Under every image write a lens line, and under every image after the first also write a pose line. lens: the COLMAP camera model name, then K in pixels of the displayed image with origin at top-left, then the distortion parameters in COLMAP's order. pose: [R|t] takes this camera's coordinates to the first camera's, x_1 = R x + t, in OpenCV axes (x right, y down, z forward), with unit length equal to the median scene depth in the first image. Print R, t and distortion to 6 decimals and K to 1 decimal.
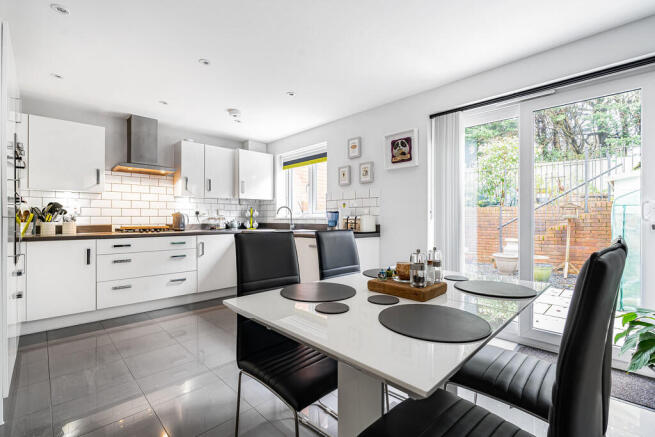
lens RADIAL K [[292.9, 0, 327.5], [0, 292.9, 218.5], [0, 0, 1]] dist [-0.002003, -0.000352]
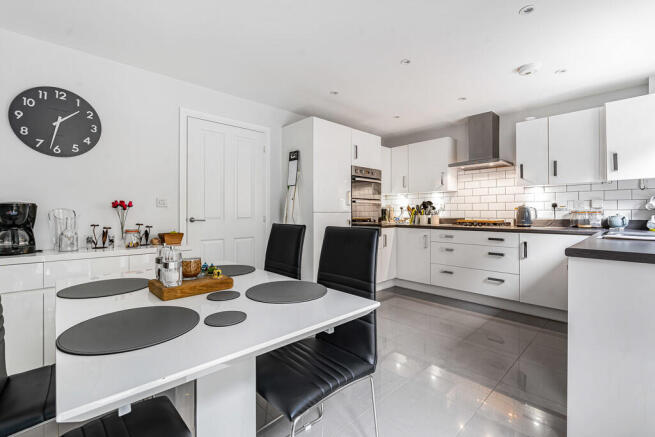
lens RADIAL K [[292.9, 0, 327.5], [0, 292.9, 218.5], [0, 0, 1]] dist [-0.002003, -0.000352]
pose [[-0.002664, 0.016898, -0.999854, 0.398072], [0.000153, 0.999857, 0.016897, 0.003011], [0.999996, -0.000108, -0.002666, 0.465830]]
